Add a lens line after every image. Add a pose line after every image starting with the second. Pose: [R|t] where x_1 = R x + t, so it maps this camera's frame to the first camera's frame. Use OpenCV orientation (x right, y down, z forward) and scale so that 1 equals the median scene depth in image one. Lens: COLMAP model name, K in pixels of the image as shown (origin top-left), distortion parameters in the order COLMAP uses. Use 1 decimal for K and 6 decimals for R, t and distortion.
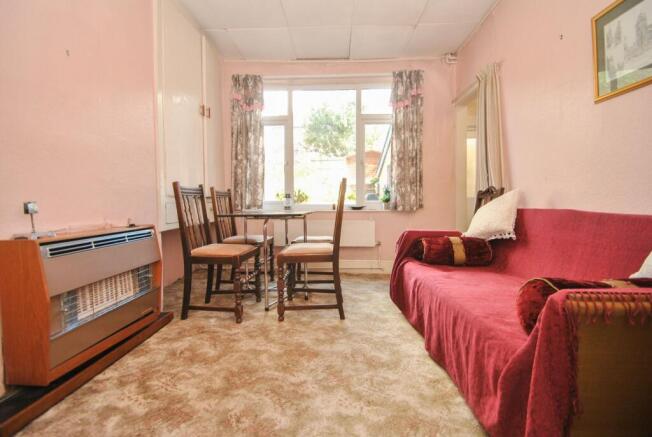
lens RADIAL K [[284.8, 0, 329.3], [0, 284.8, 212.7], [0, 0, 1]] dist [0.009443, -0.013560]
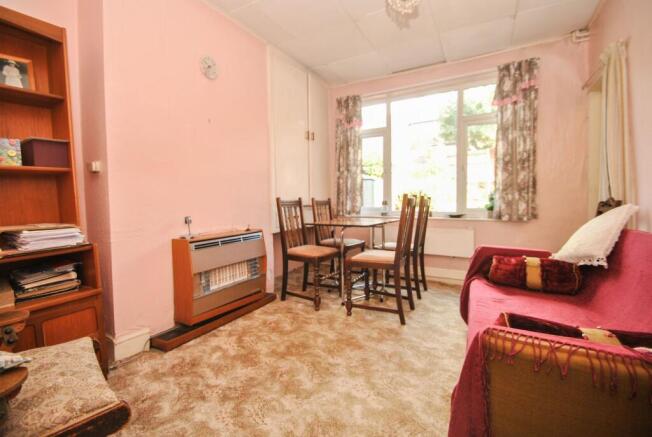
lens RADIAL K [[284.8, 0, 326.4], [0, 284.8, 215.1], [0, 0, 1]] dist [0.009443, -0.013560]
pose [[0.889863, 0.024311, -0.455580, 0.261875], [-0.017092, 0.999655, 0.019959, -0.053500], [0.455908, -0.009974, 0.889971, -0.081694]]
